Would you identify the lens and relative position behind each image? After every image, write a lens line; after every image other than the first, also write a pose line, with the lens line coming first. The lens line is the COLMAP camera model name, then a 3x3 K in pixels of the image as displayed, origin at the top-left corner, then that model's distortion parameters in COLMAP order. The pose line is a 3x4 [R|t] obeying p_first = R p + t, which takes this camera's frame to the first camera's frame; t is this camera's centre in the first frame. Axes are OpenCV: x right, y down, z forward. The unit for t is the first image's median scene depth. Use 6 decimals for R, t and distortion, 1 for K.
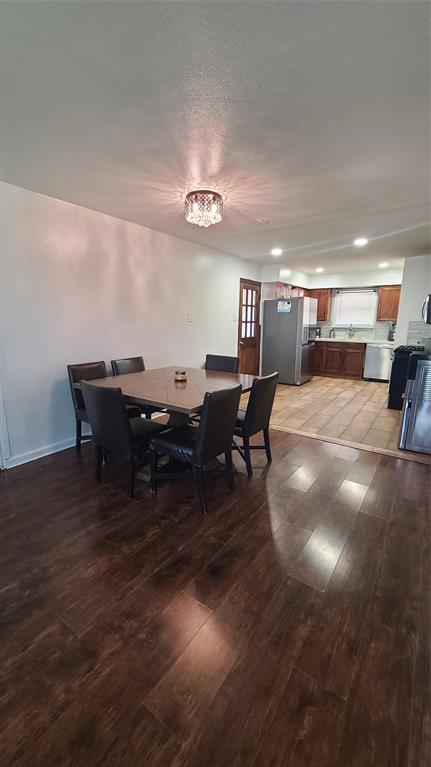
lens RADIAL K [[312.5, 0, 215.7], [0, 312.5, 382.4], [0, 0, 1]] dist [-0.002361, -0.000464]
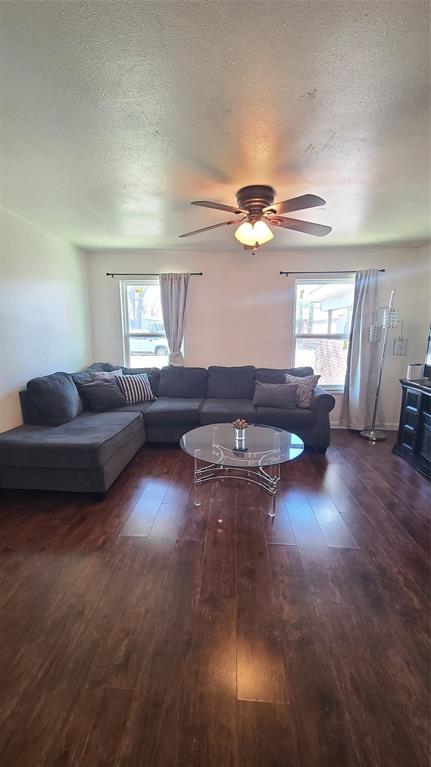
lens RADIAL K [[312.5, 0, 214.2], [0, 312.5, 384.9], [0, 0, 1]] dist [-0.002361, -0.000464]
pose [[-0.857796, 0.073353, -0.508729, 0.448093], [-0.116671, 0.936141, 0.331706, -0.325676], [0.500574, 0.343890, -0.794459, 1.513218]]
